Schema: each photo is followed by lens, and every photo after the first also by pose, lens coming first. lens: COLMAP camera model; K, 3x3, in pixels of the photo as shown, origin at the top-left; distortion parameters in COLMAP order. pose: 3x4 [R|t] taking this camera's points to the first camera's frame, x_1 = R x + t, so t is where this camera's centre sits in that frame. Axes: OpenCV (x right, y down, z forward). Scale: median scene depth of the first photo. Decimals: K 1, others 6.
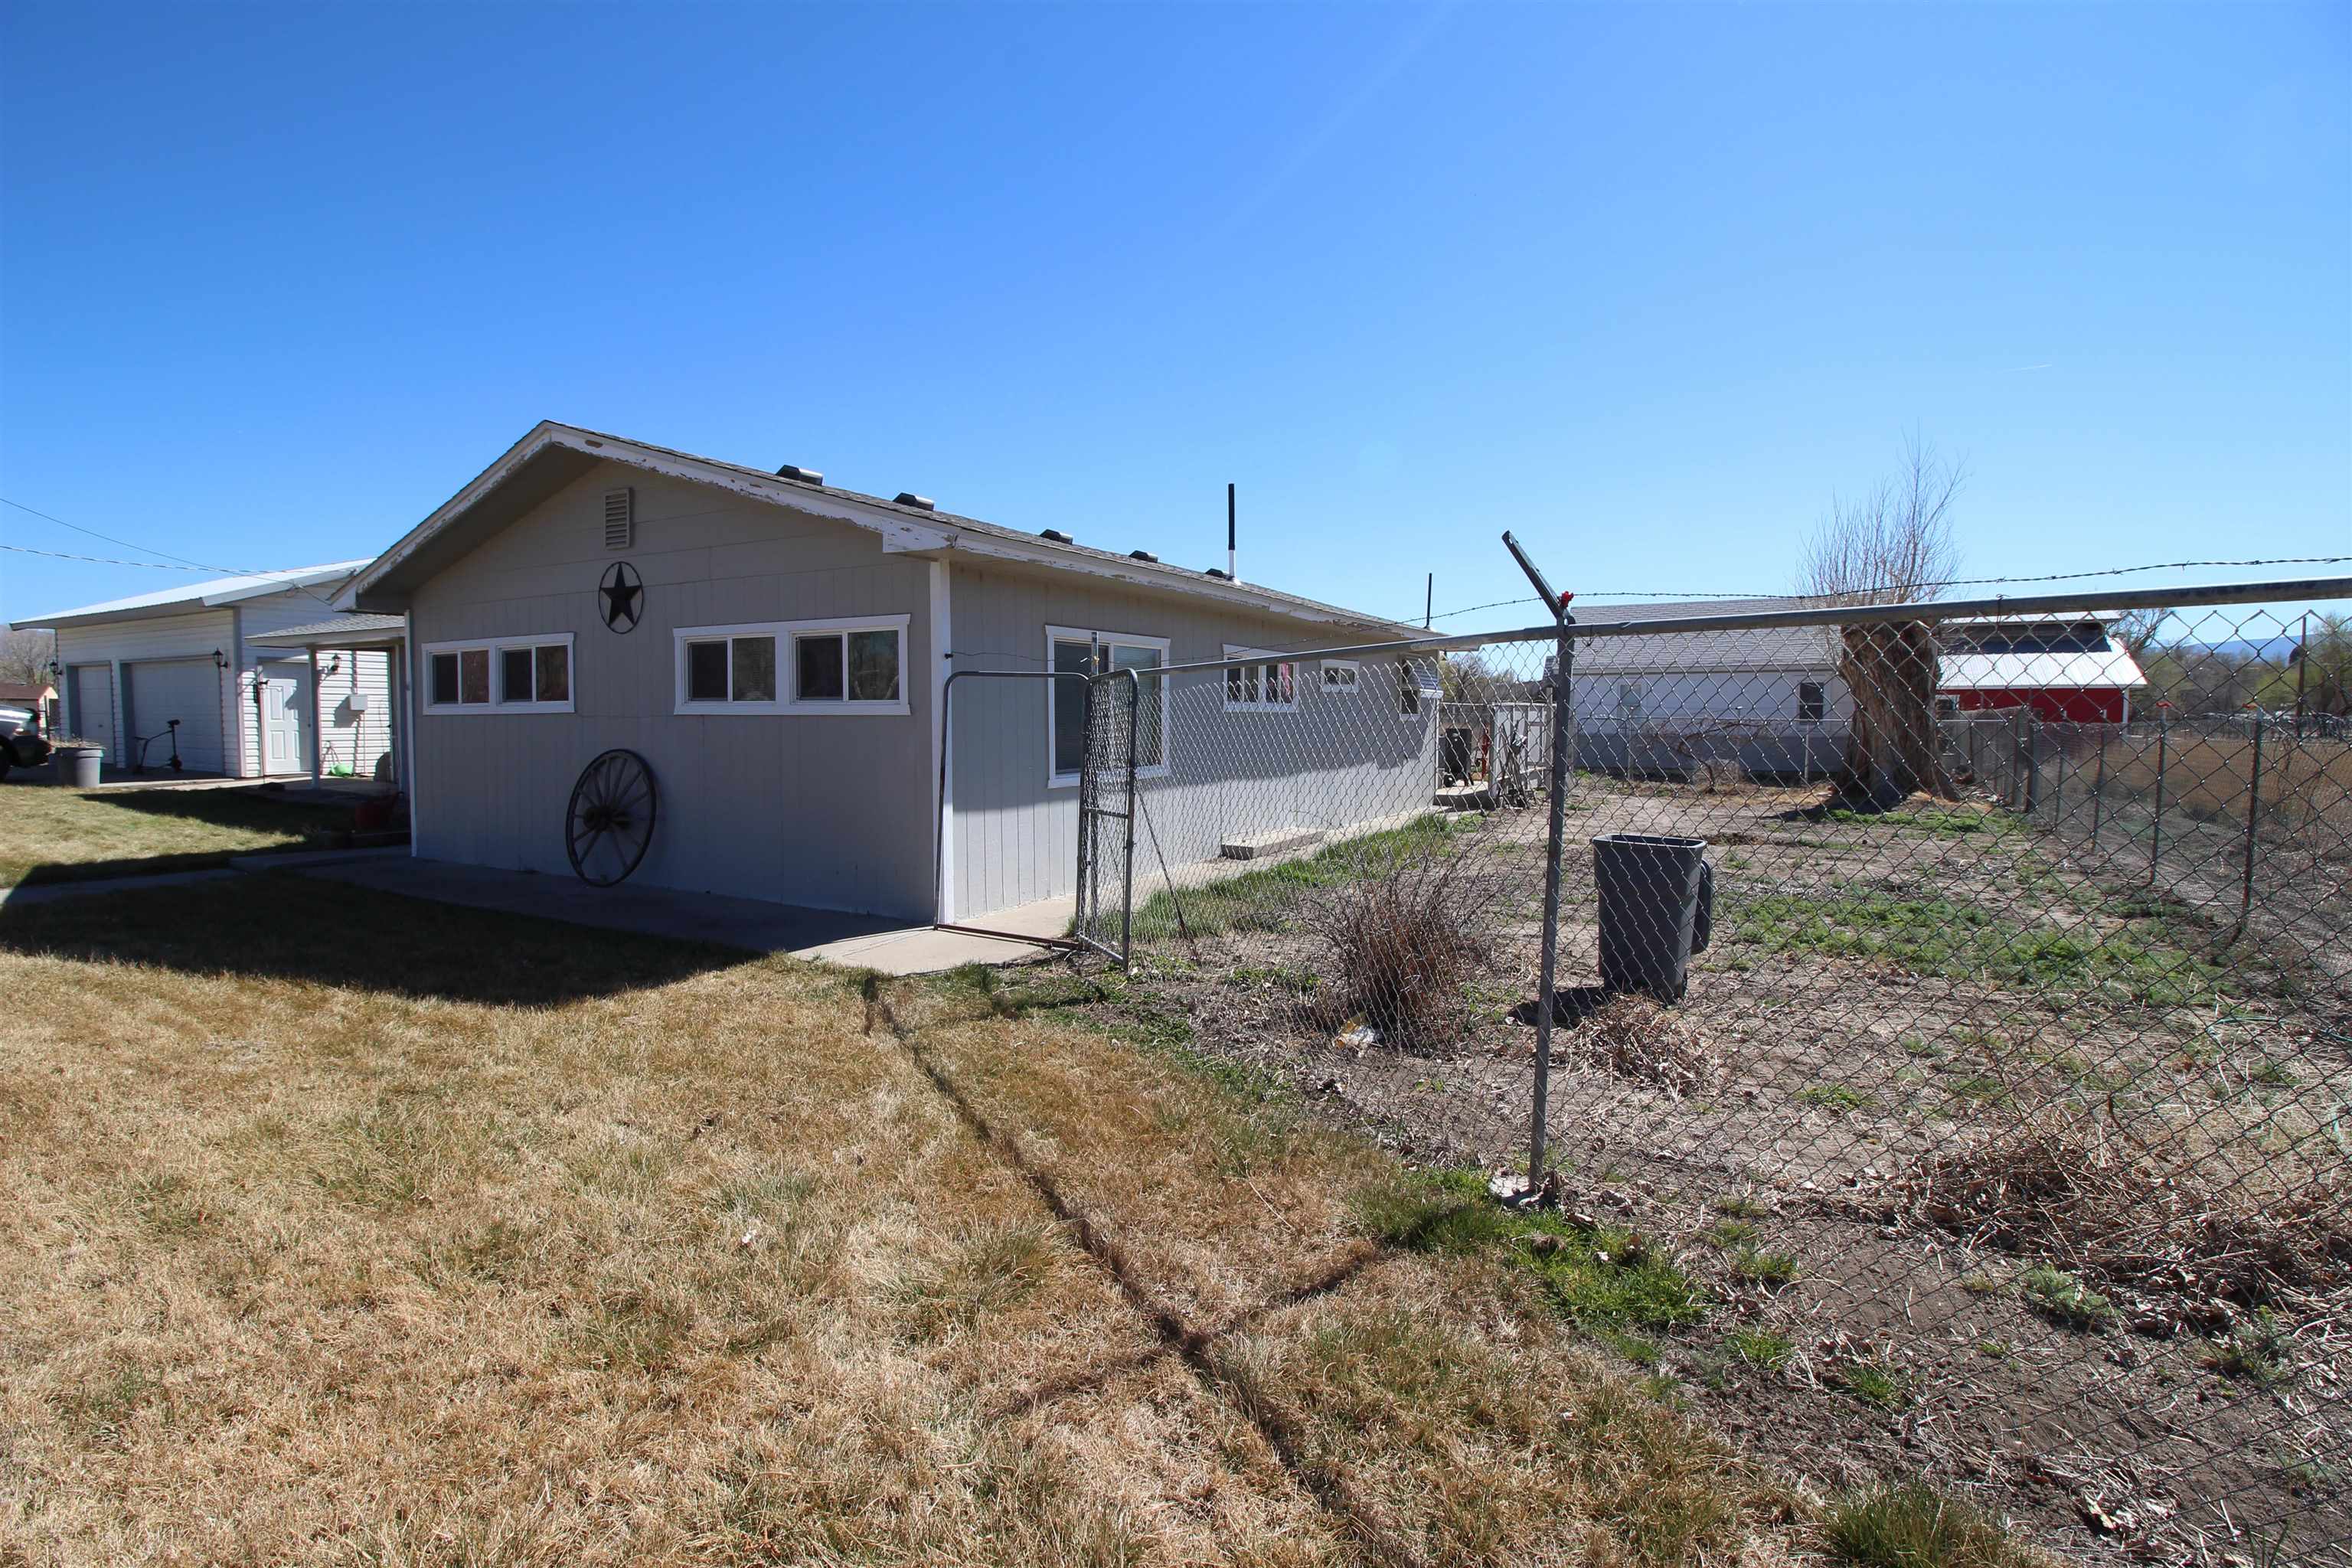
lens RADIAL K [[1078.3, 0, 1174.5], [0, 1078.3, 787.8], [0, 0, 1]] dist [-0.027323, -0.003294]
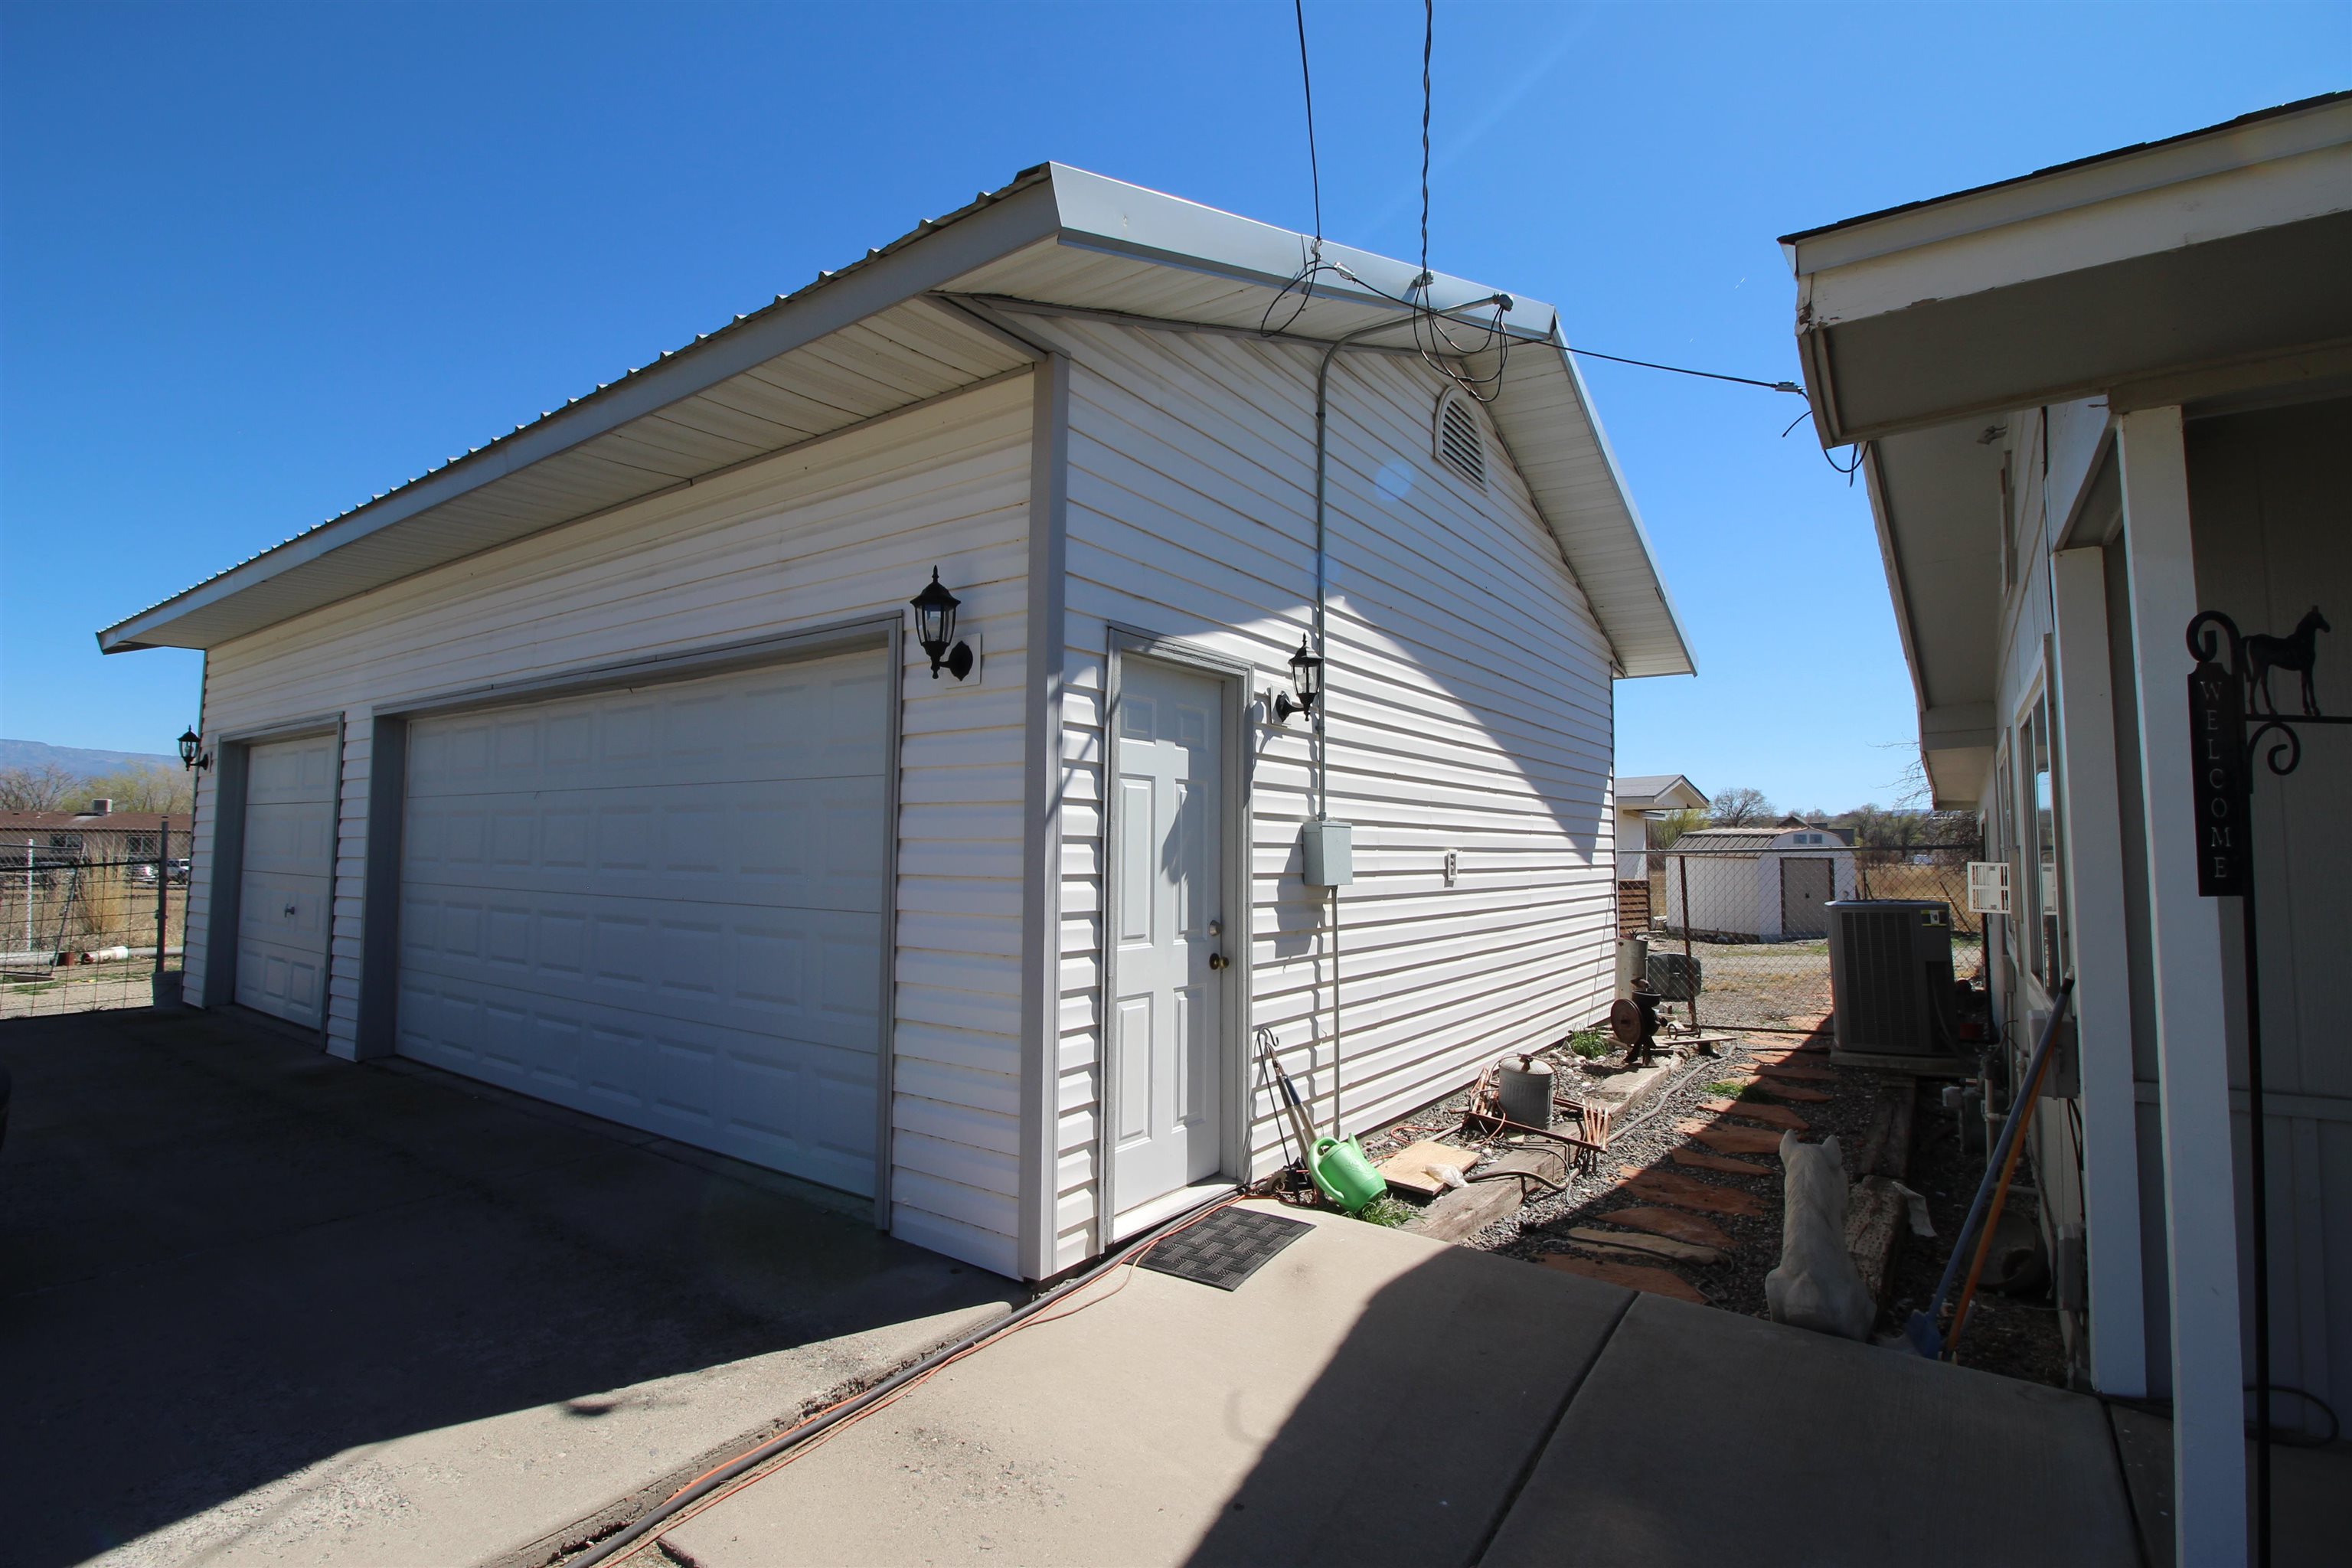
lens RADIAL K [[1078.3, 0, 1178.7], [0, 1078.3, 773.0], [0, 0, 1]] dist [-0.027323, -0.003294]
pose [[0.995389, -0.002330, -0.095888, -0.798545], [-0.010672, 0.990808, -0.134856, -0.066599], [0.095320, 0.135258, 0.986215, 0.768790]]
